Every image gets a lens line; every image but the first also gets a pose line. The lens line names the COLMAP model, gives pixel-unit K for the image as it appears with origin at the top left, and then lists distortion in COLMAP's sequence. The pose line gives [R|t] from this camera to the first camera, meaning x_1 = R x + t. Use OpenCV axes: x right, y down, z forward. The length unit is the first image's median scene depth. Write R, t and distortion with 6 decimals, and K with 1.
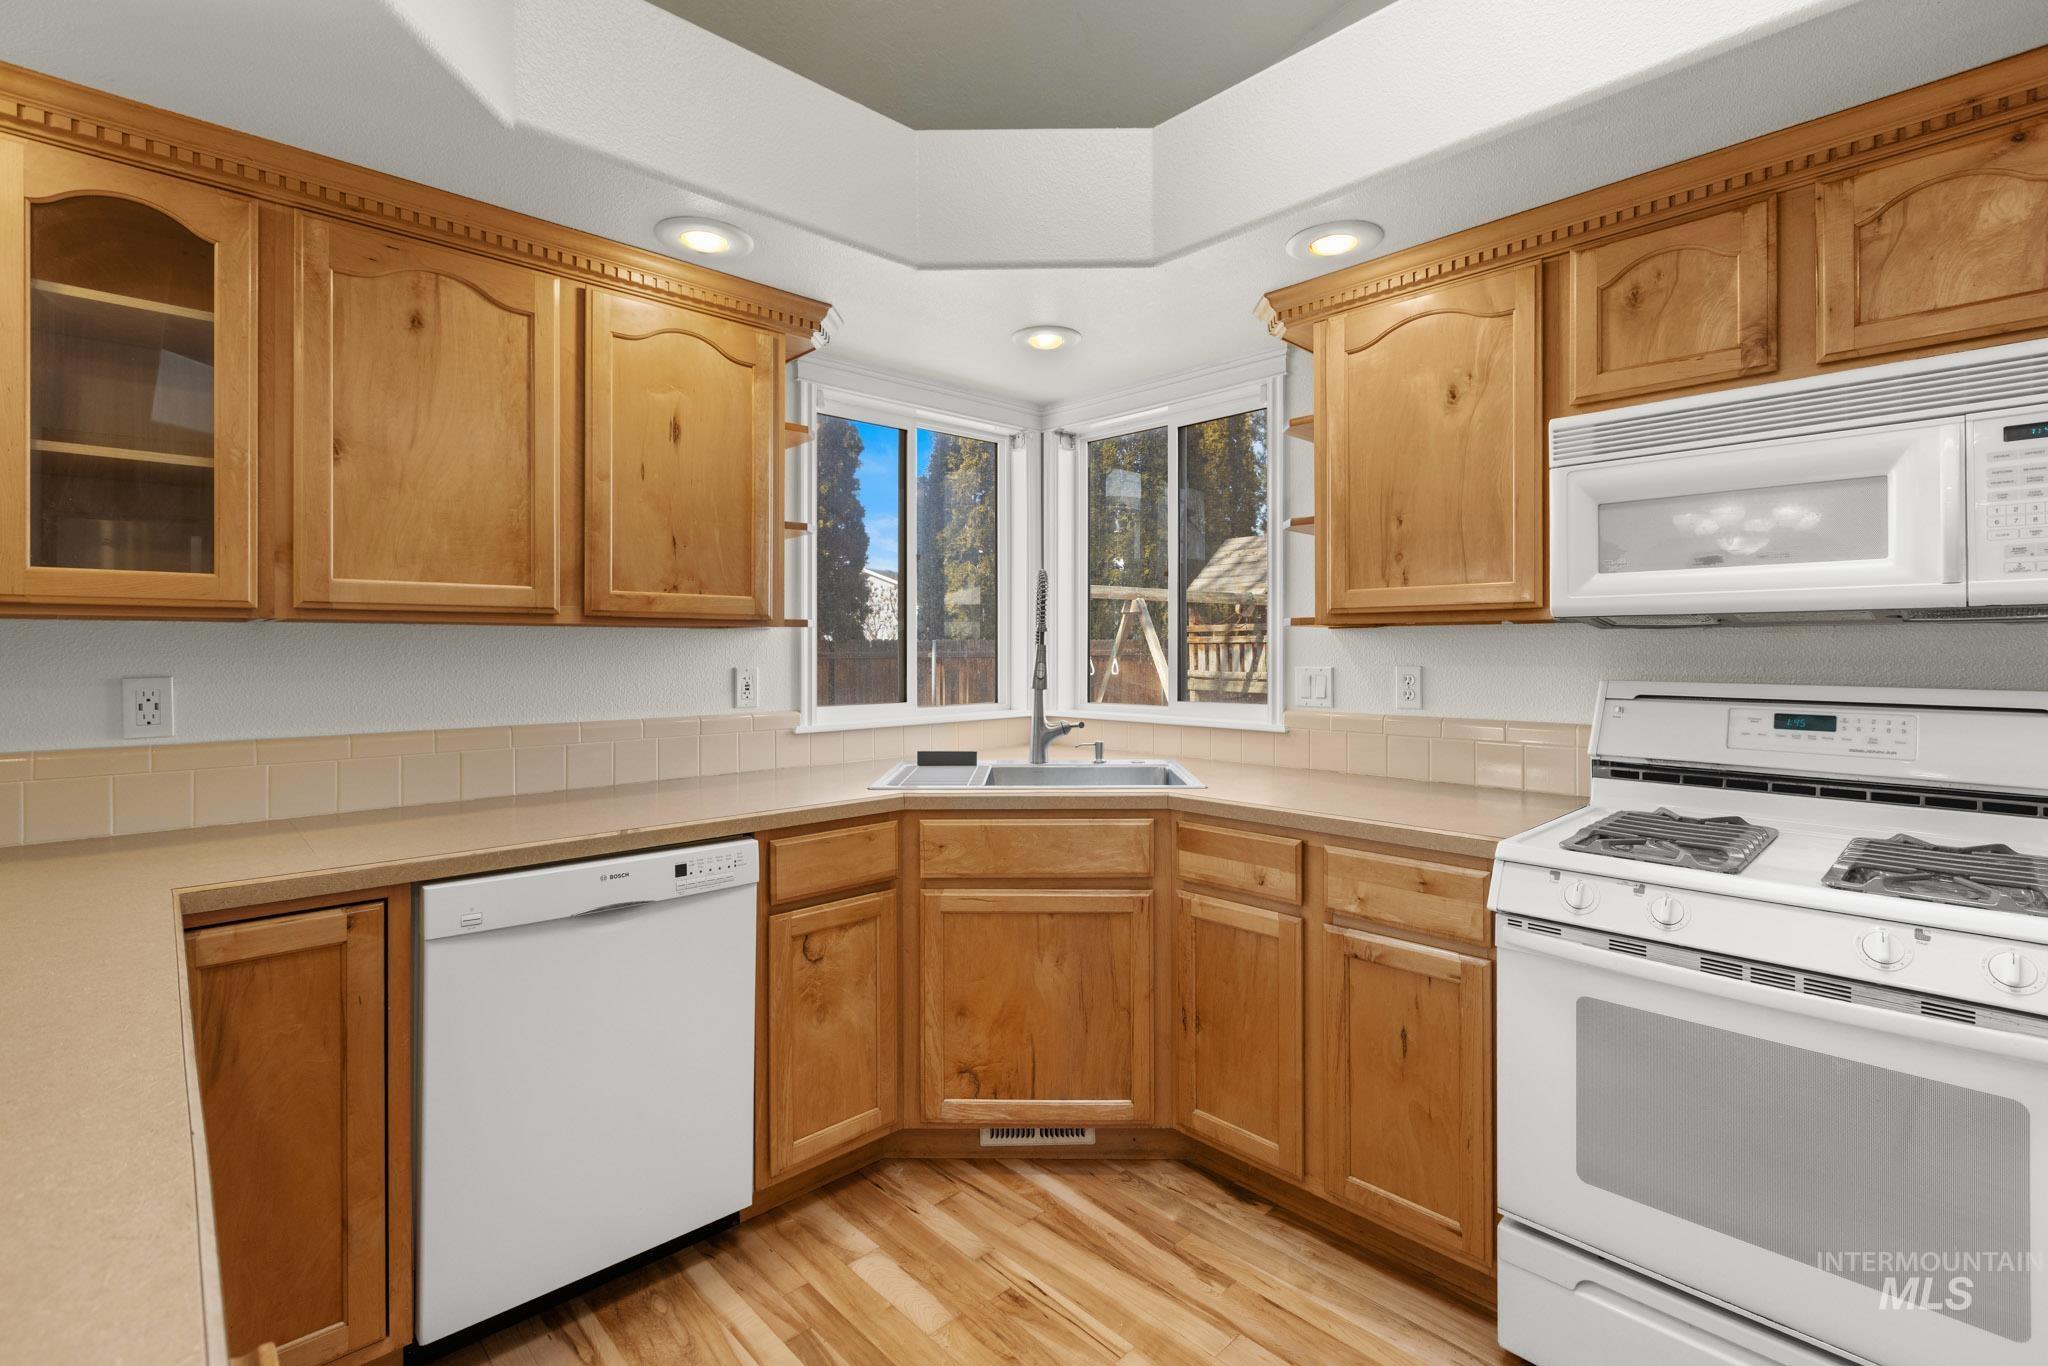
lens RADIAL K [[912.9, 0, 1041.4], [0, 912.9, 642.9], [0, 0, 1]] dist [0.000397, -0.000716]
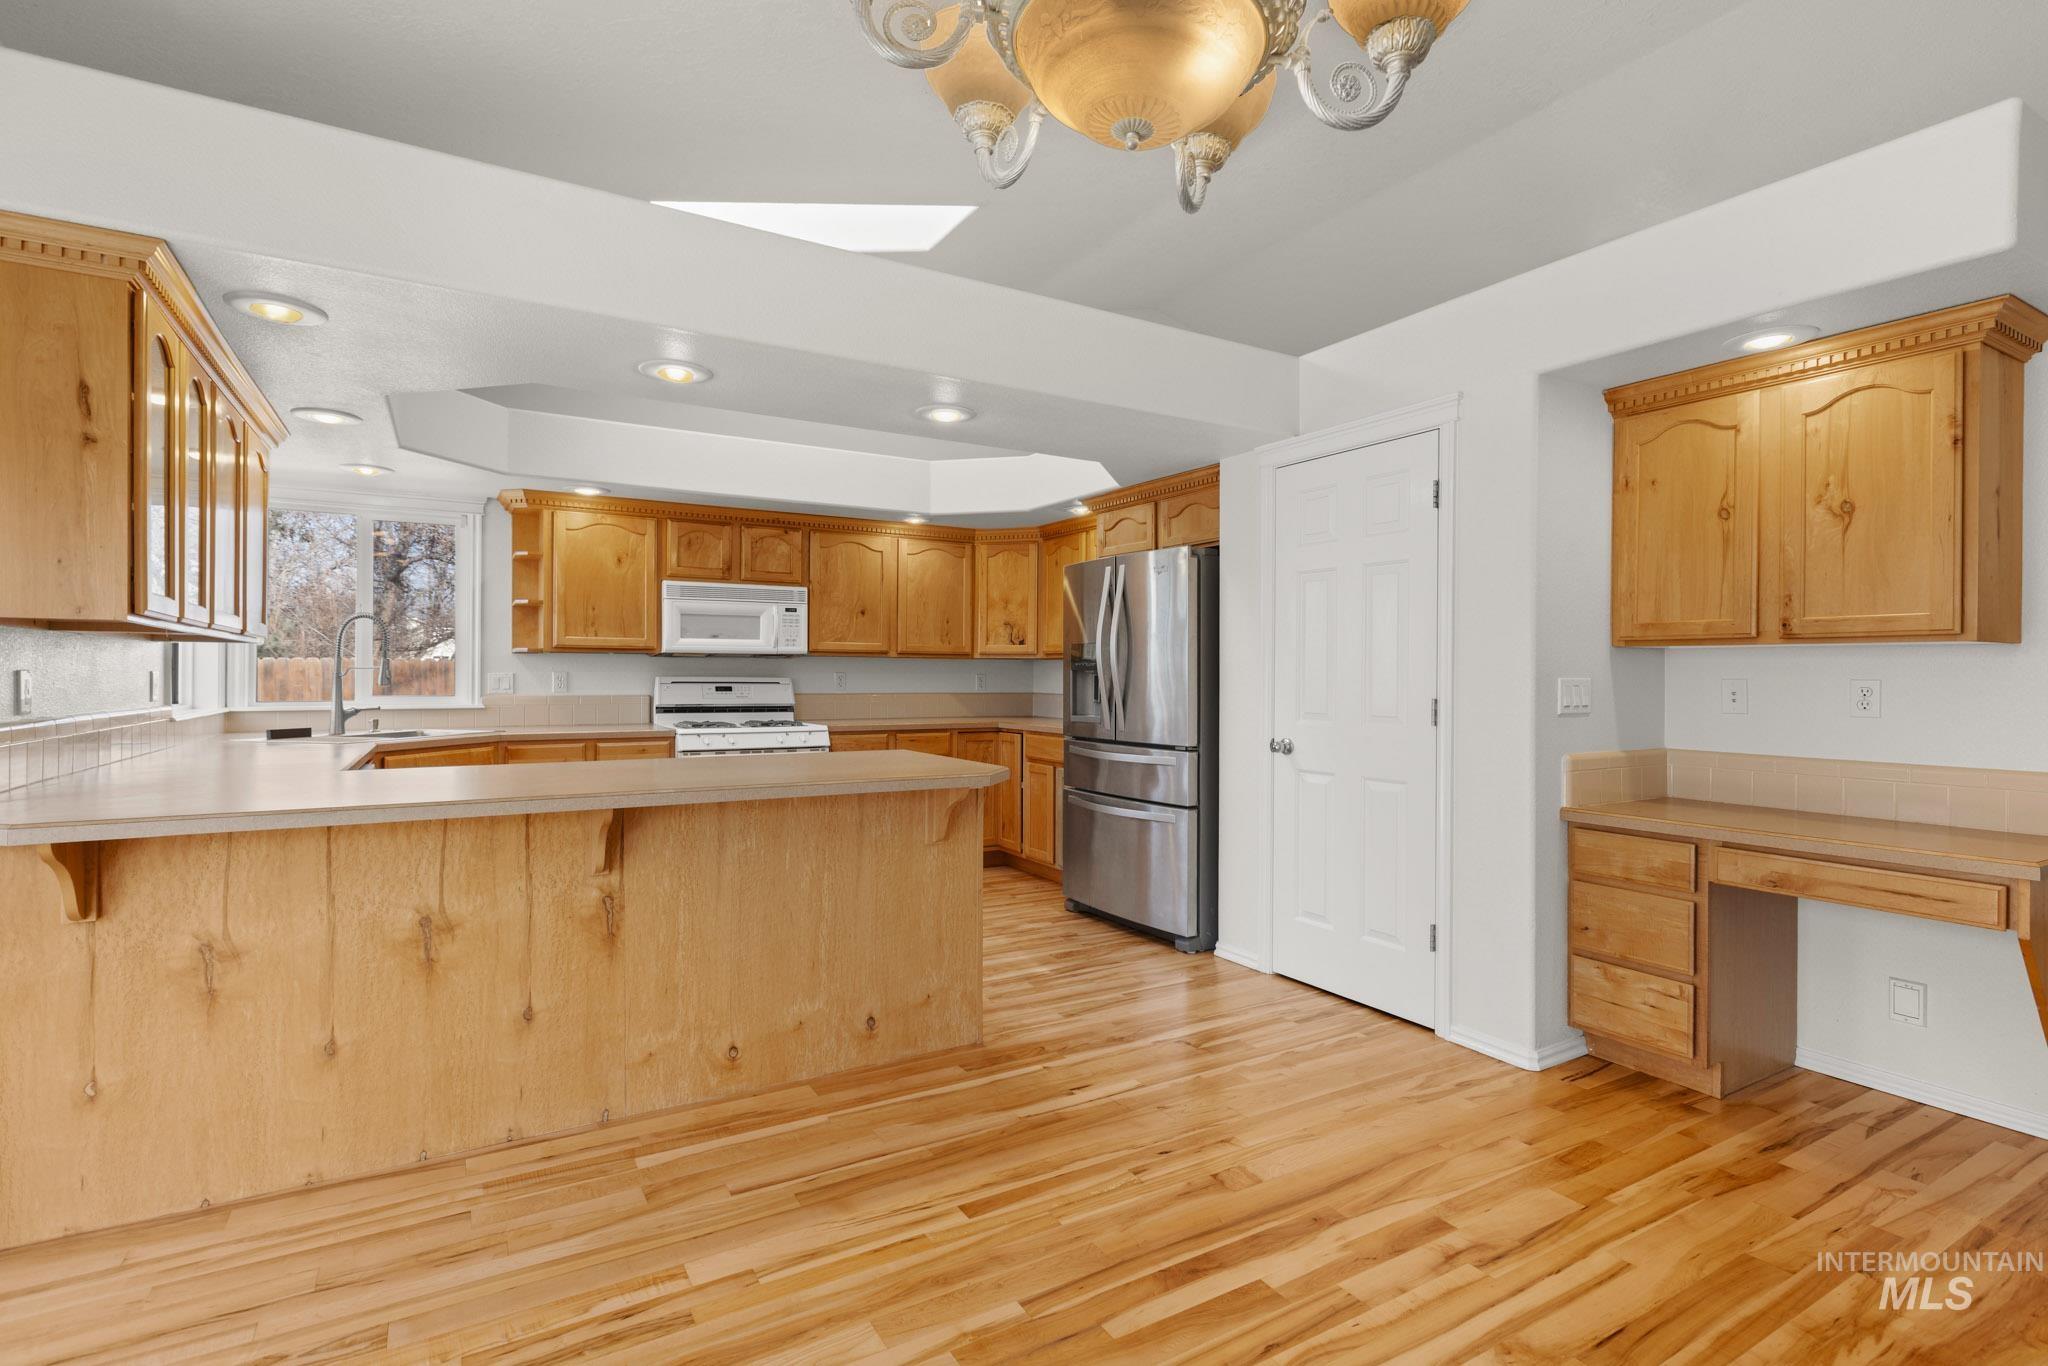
lens RADIAL K [[912.9, 0, 979.6], [0, 912.9, 676.6], [0, 0, 1]] dist [0.000397, -0.000716]
pose [[0.277790, 0.000516, 0.960642, -1.789778], [-0.010263, 0.999944, 0.002431, 0.027323], [-0.960587, -0.010535, 0.277780, -0.635241]]
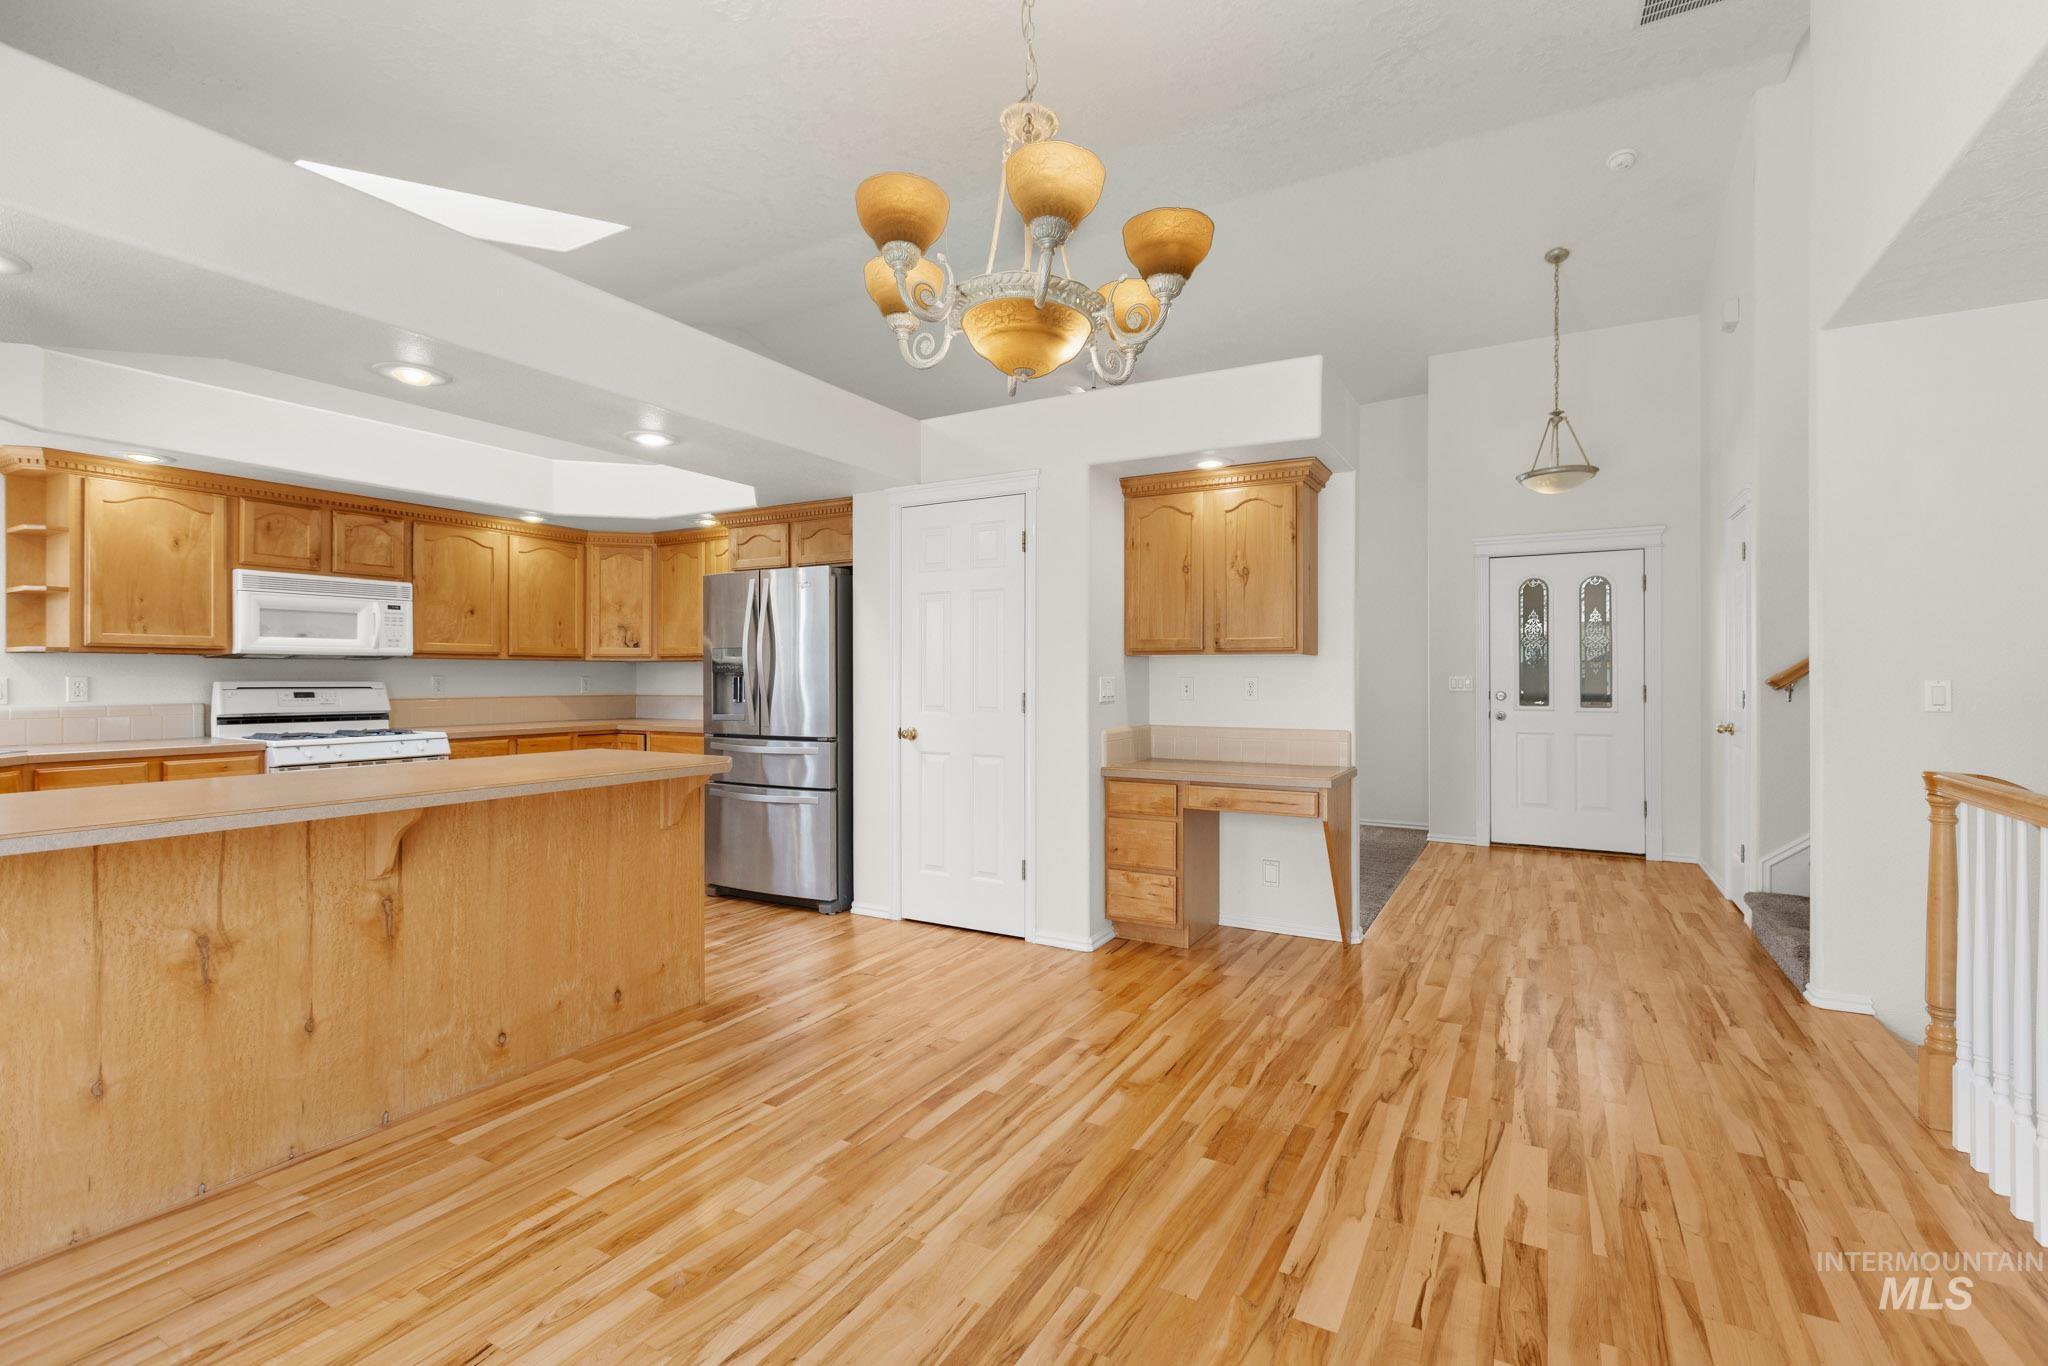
lens RADIAL K [[912.9, 0, 1020.0], [0, 912.9, 673.7], [0, 0, 1]] dist [0.000397, -0.000716]
pose [[-0.274985, 0.005090, 0.961435, -2.196105], [-0.003716, 0.999973, -0.006357, 0.031028], [-0.961441, -0.005321, -0.274959, -0.281147]]
